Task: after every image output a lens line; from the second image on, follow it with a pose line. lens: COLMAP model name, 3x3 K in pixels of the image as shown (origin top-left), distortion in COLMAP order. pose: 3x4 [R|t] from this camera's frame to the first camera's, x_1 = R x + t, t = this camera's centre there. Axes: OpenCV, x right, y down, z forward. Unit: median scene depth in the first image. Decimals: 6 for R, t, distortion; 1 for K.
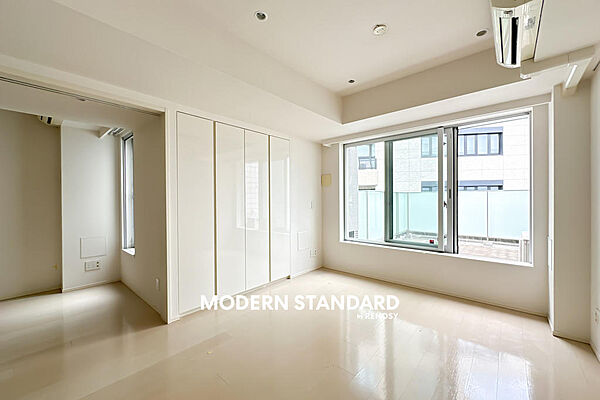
lens RADIAL K [[238.8, 0, 299.8], [0, 238.8, 199.5], [0, 0, 1]] dist [-0.004321, -0.000242]
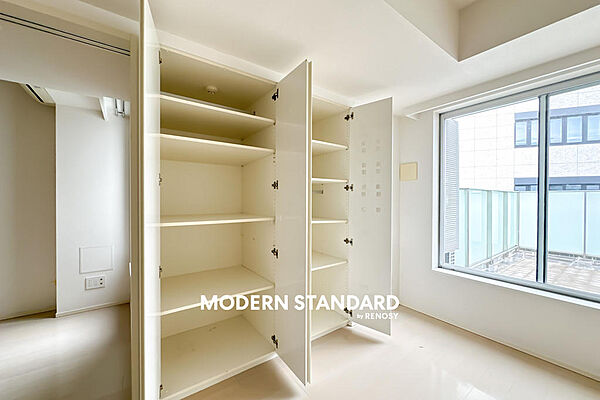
lens RADIAL K [[238.8, 0, 299.0], [0, 238.8, 198.8], [0, 0, 1]] dist [-0.004321, -0.000242]
pose [[0.974251, 0.009523, -0.225264, -0.037192], [-0.009467, 0.999954, 0.001328, -0.007261], [0.225266, 0.000839, 0.974297, 0.377084]]
